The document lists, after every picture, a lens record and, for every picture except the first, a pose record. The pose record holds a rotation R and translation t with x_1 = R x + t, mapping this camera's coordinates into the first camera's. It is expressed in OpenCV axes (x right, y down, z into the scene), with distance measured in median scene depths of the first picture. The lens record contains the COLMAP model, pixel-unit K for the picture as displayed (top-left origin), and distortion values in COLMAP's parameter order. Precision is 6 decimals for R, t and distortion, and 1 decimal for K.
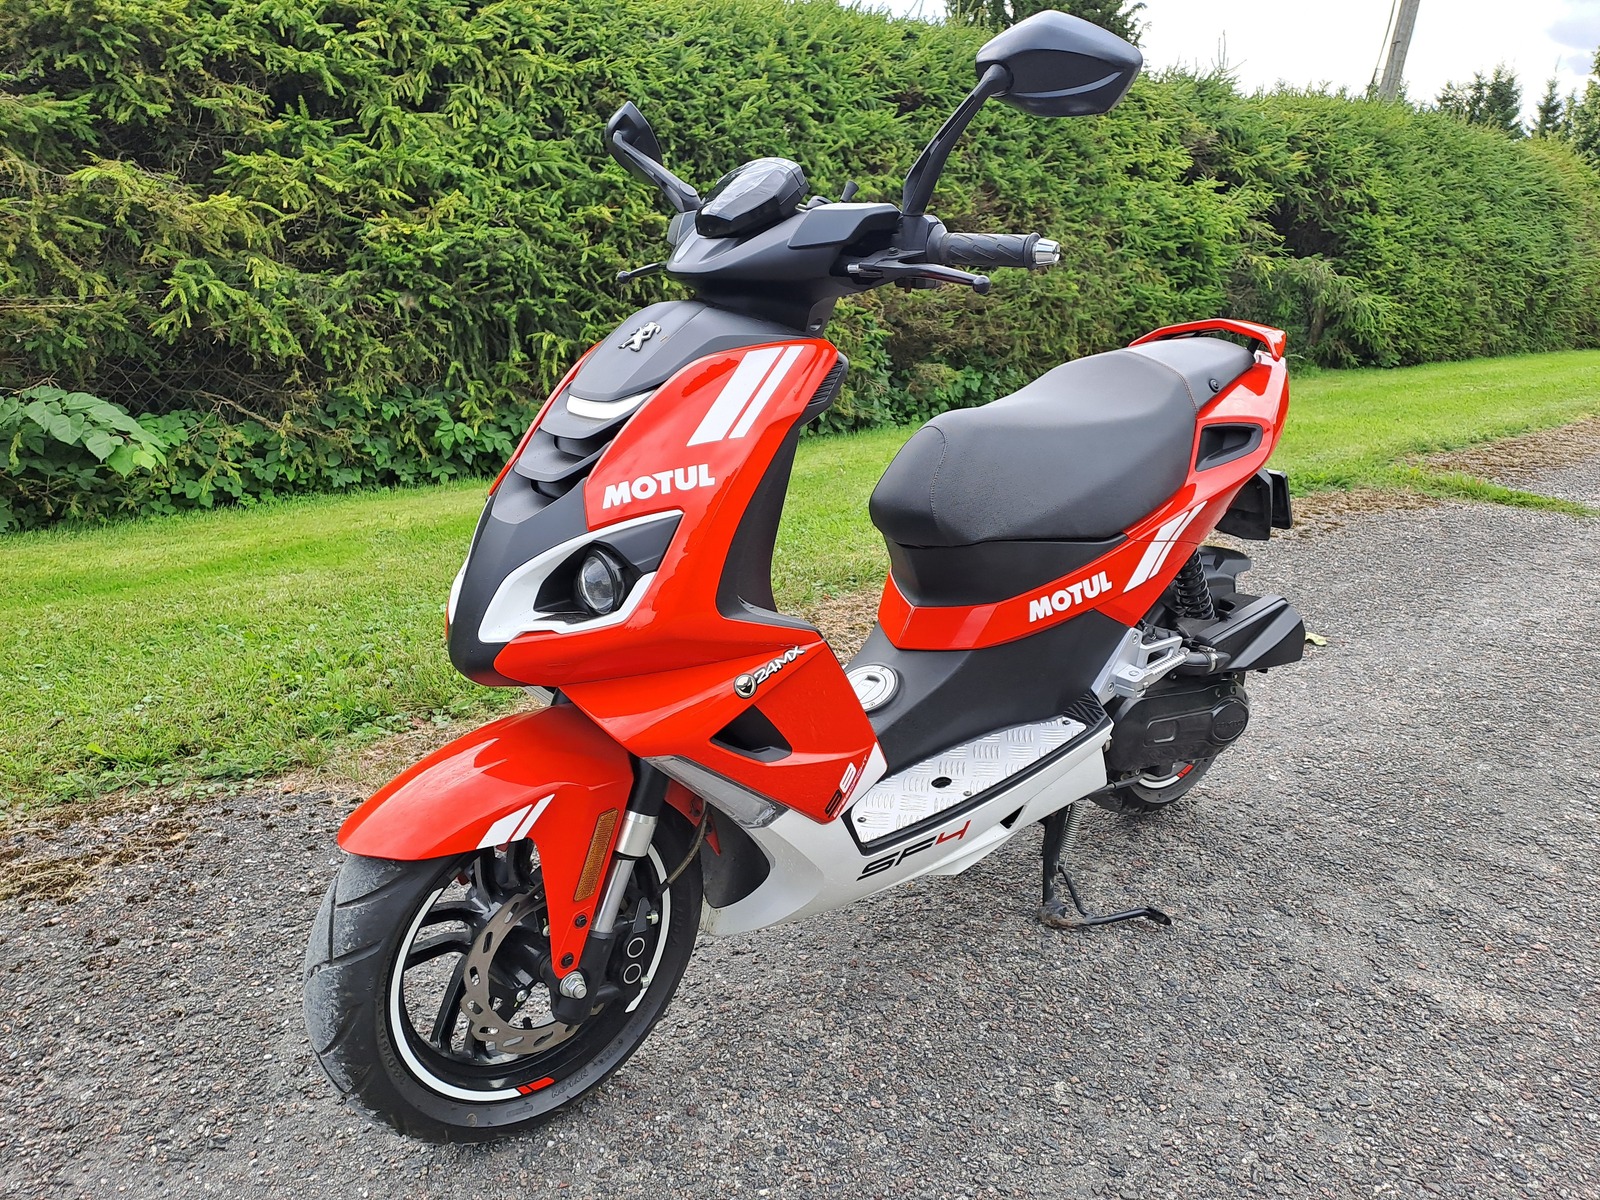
lens RADIAL K [[1160.3, 0, 812.4], [0, 1160.3, 612.0], [0, 0, 1]] dist [0.065832, -0.061206]
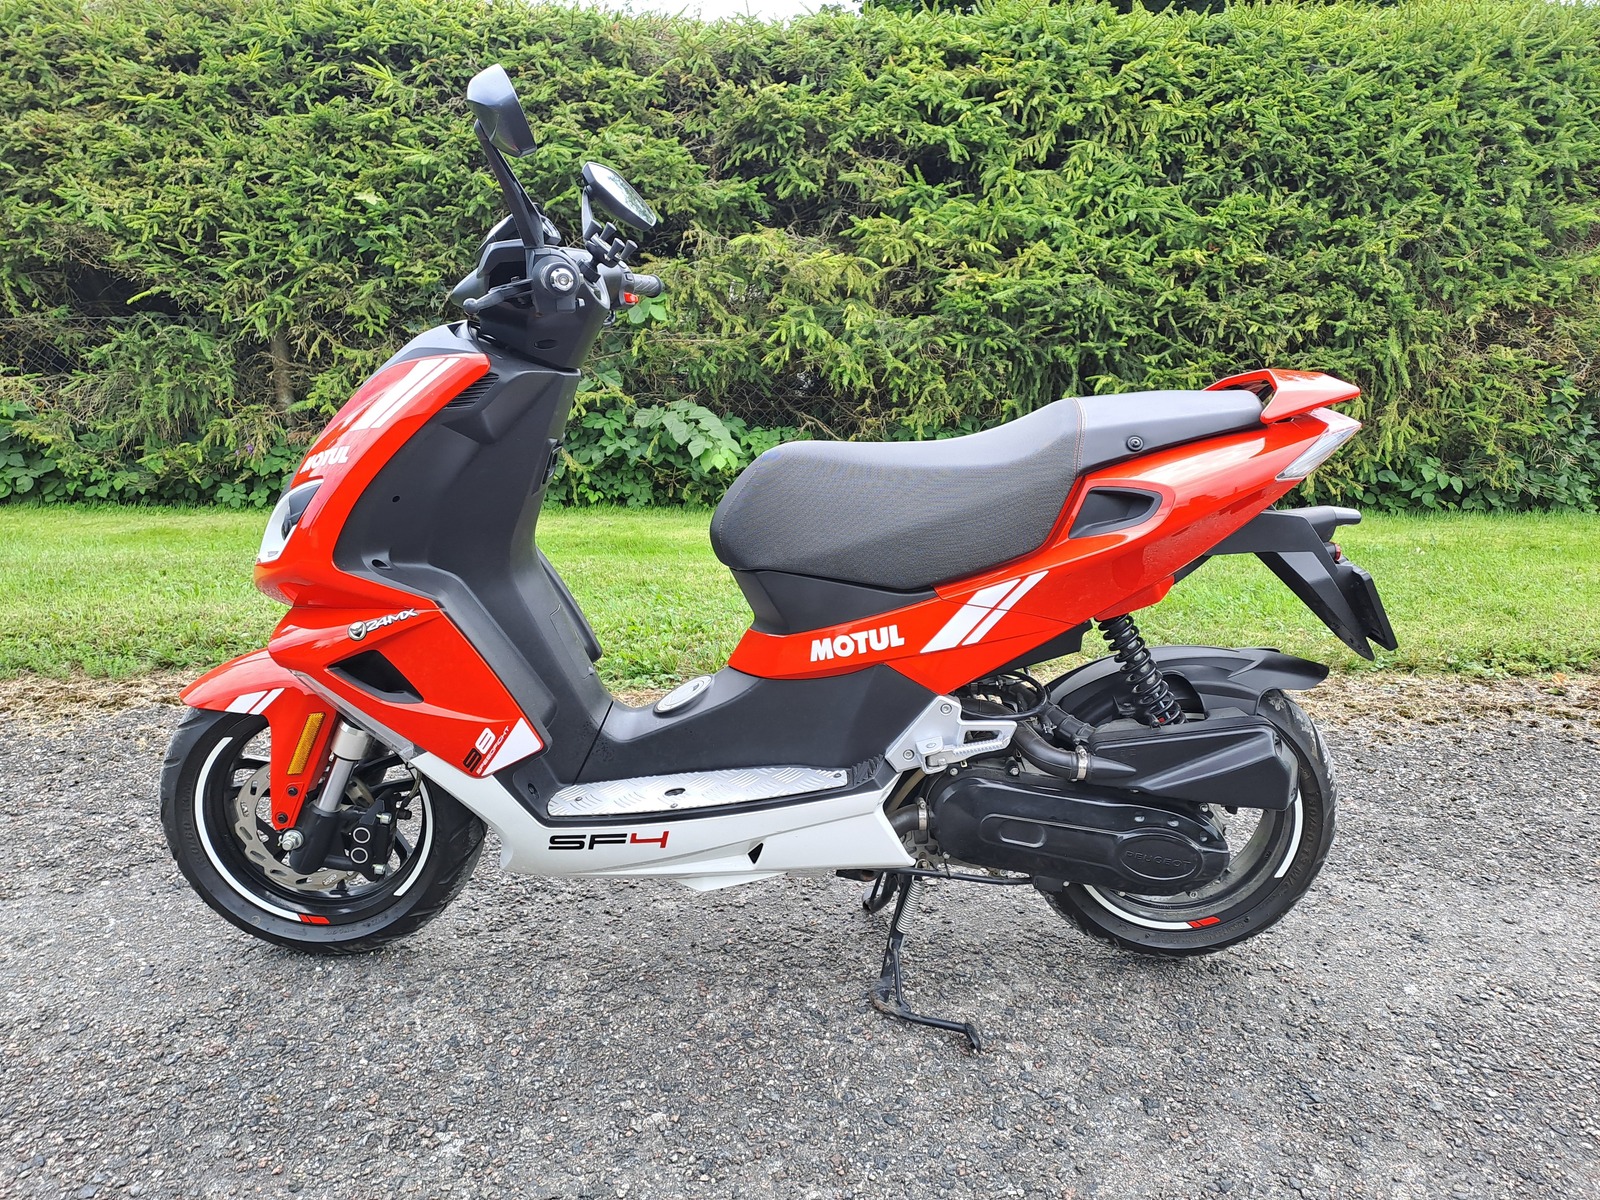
lens RADIAL K [[1160.3, 0, 800.7], [0, 1160.3, 604.6], [0, 0, 1]] dist [0.065832, -0.061206]
pose [[0.767559, 0.162017, -0.620164, 0.249351], [-0.190025, 0.981549, 0.021239, -0.018377], [0.612163, 0.101544, 0.784184, 0.074842]]
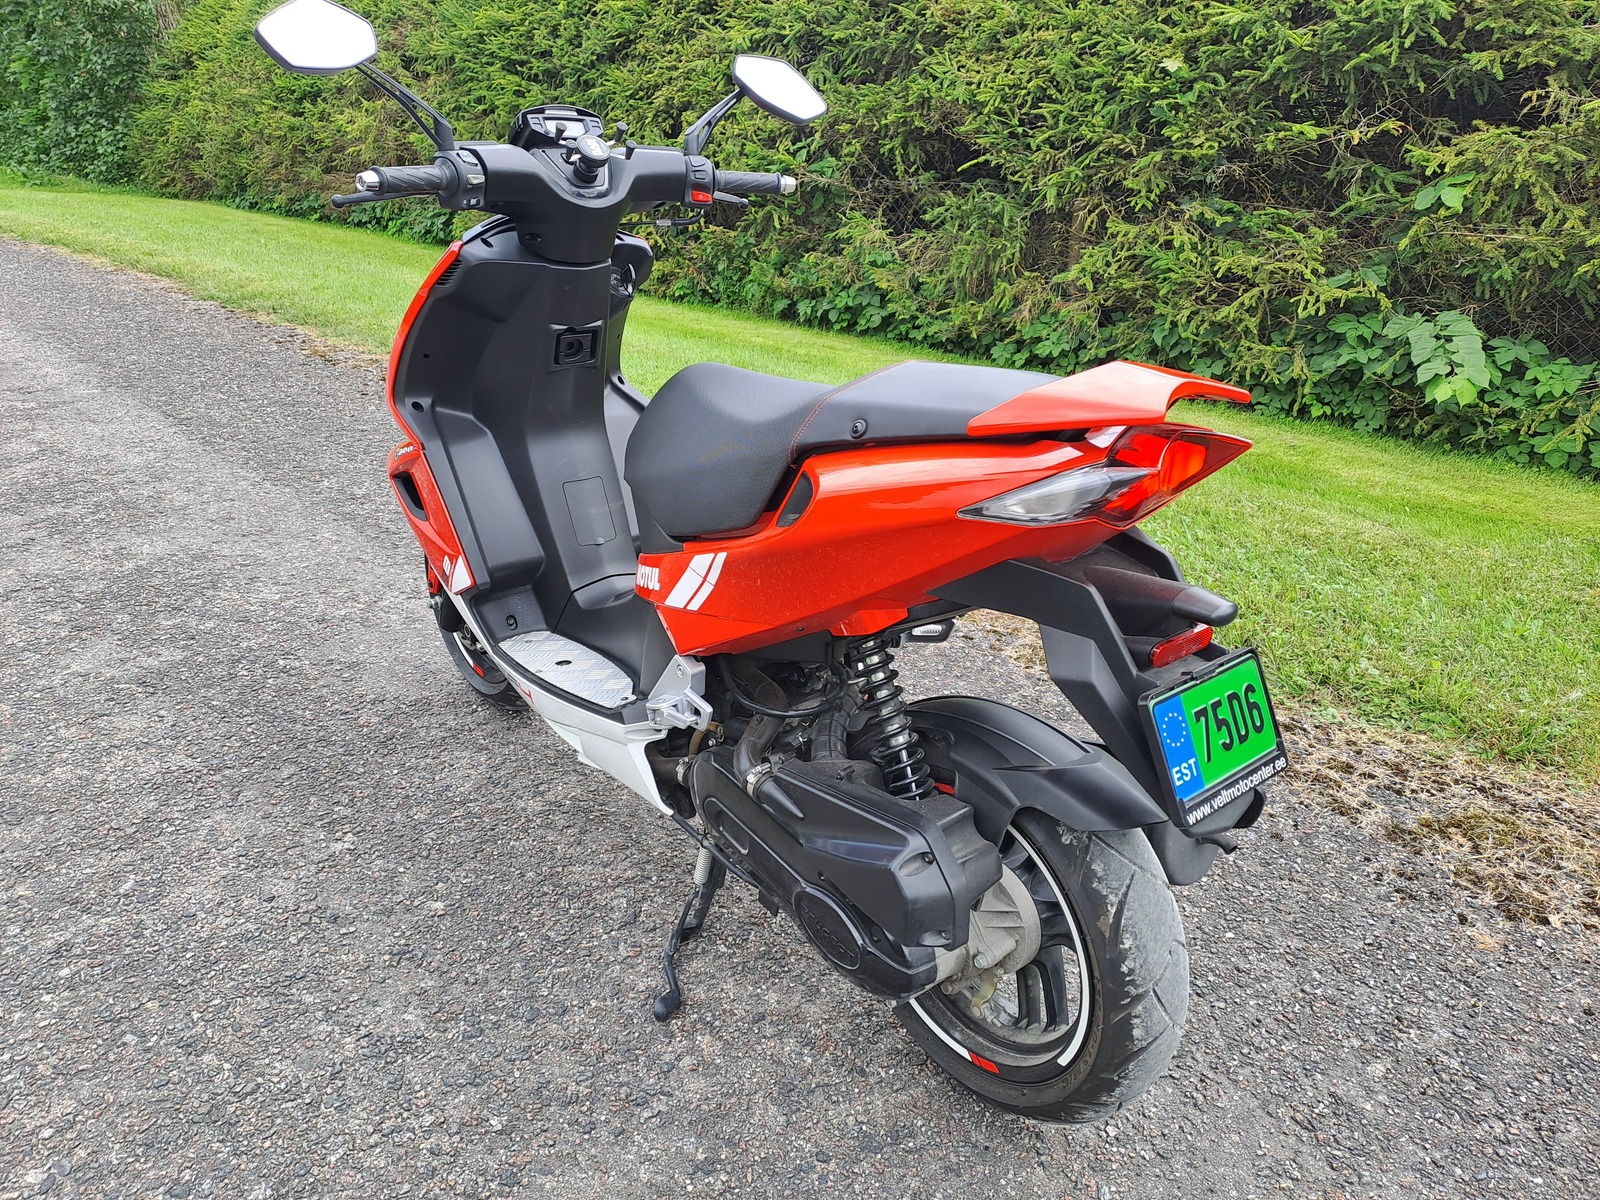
lens RADIAL K [[1160.3, 0, 815.8], [0, 1160.3, 602.9], [0, 0, 1]] dist [0.065832, -0.061206]
pose [[0.015796, 0.365650, -0.930618, 0.356615], [-0.321011, 0.883318, 0.341617, -0.118768], [0.946944, 0.293342, 0.131330, 0.342528]]
